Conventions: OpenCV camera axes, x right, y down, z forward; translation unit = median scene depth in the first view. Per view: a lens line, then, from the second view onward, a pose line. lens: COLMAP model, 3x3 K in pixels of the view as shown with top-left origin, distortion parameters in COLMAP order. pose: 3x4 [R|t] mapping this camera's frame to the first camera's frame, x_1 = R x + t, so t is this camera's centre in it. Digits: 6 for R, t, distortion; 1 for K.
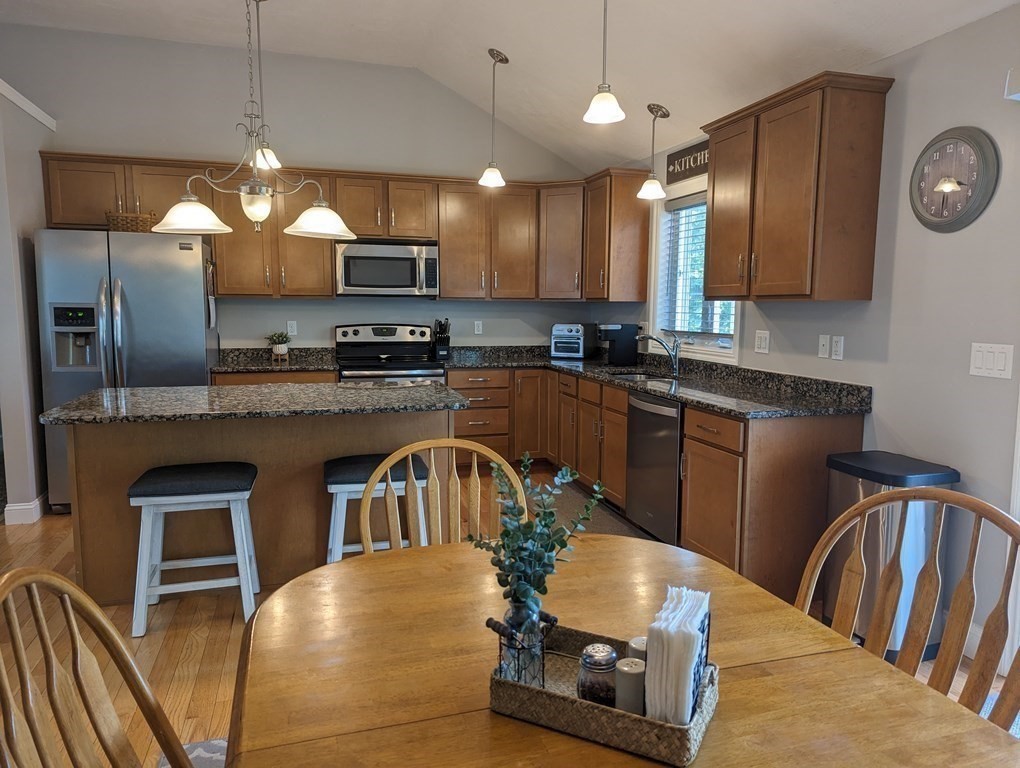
lens RADIAL K [[720.3, 0, 511.6], [0, 720.3, 387.8], [0, 0, 1]] dist [0.052423, -0.014688]
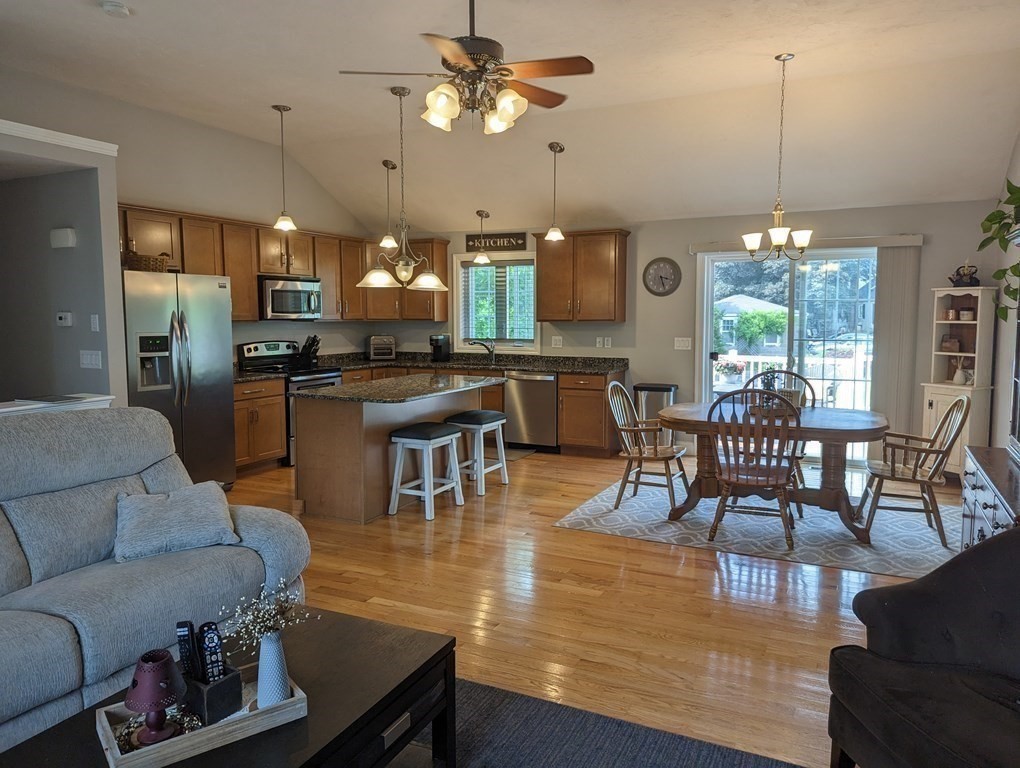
lens RADIAL K [[720.3, 0, 517.7], [0, 720.3, 385.7], [0, 0, 1]] dist [0.052423, -0.014688]
pose [[0.679099, -0.083138, 0.729323, -0.985760], [0.091720, 0.995389, 0.028064, -0.007551], [-0.728294, 0.047835, 0.683593, -0.224195]]
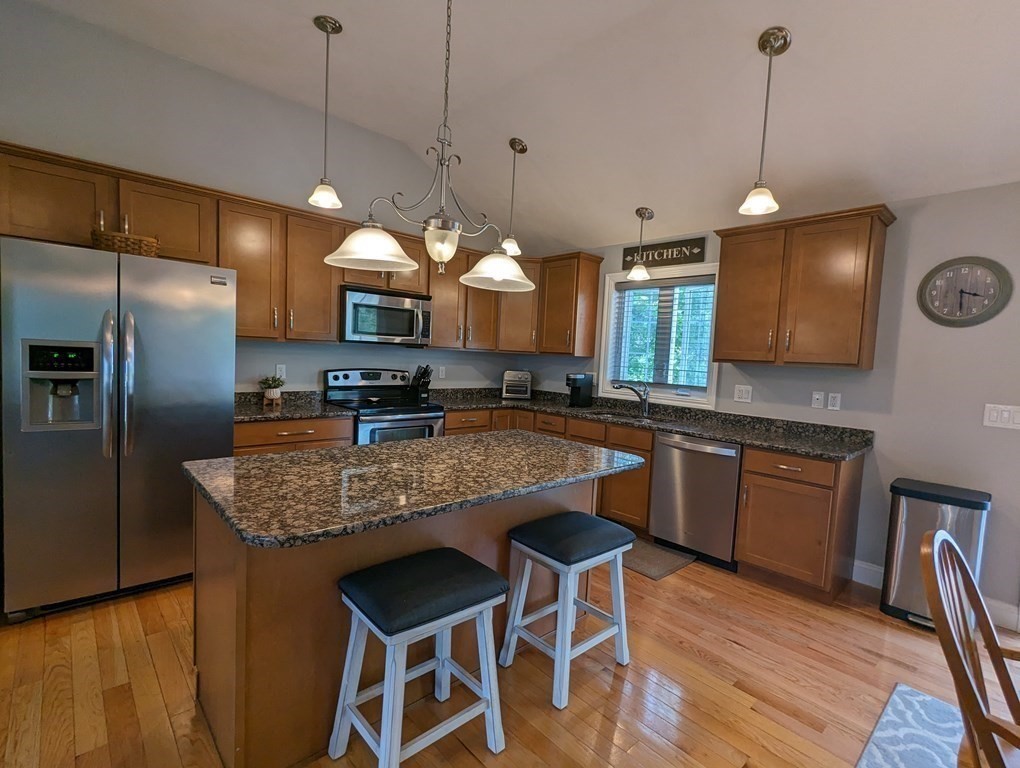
lens RADIAL K [[487.2, 0, 511.6], [0, 487.2, 390.4], [0, 0, 1]] dist [0.002977, 0.001388]
pose [[0.895831, 0.001713, 0.444393, -0.372929], [0.011263, 0.999584, -0.026556, -0.041828], [-0.444253, 0.028795, 0.895438, 0.312821]]
